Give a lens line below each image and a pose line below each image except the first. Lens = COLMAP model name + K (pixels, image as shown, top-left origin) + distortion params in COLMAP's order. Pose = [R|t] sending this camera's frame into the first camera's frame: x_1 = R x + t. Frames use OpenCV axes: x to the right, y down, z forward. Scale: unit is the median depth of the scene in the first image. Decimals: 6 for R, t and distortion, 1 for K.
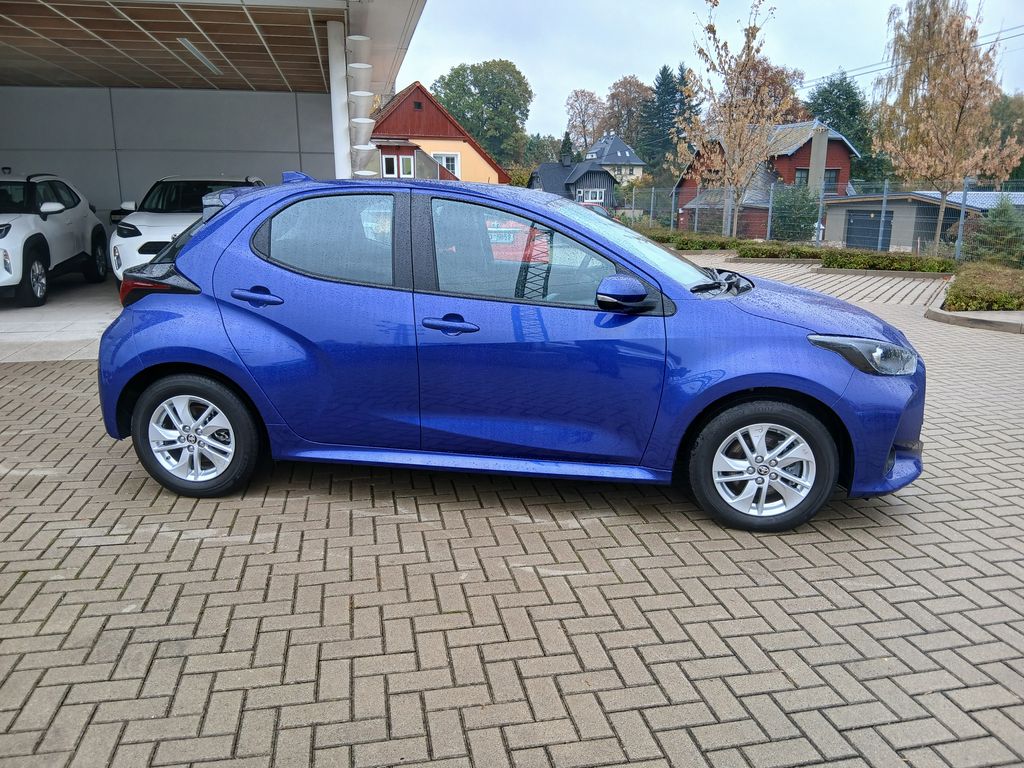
lens RADIAL K [[772.7, 0, 515.0], [0, 772.7, 385.3], [0, 0, 1]] dist [0.110929, -0.186445]
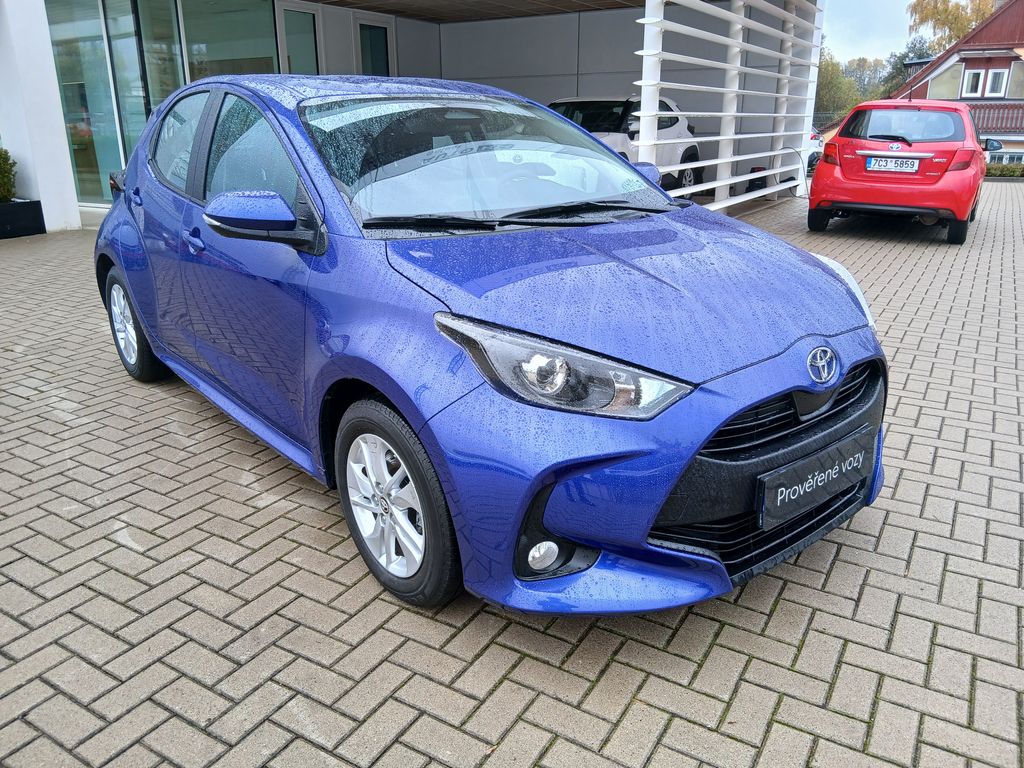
lens RADIAL K [[772.7, 0, 515.0], [0, 772.7, 385.3], [0, 0, 1]] dist [0.110929, -0.186445]
pose [[0.734587, 0.211798, -0.644611, 0.768531], [-0.156112, 0.977303, 0.143206, -0.098957], [0.660311, -0.004566, 0.750979, 0.552372]]
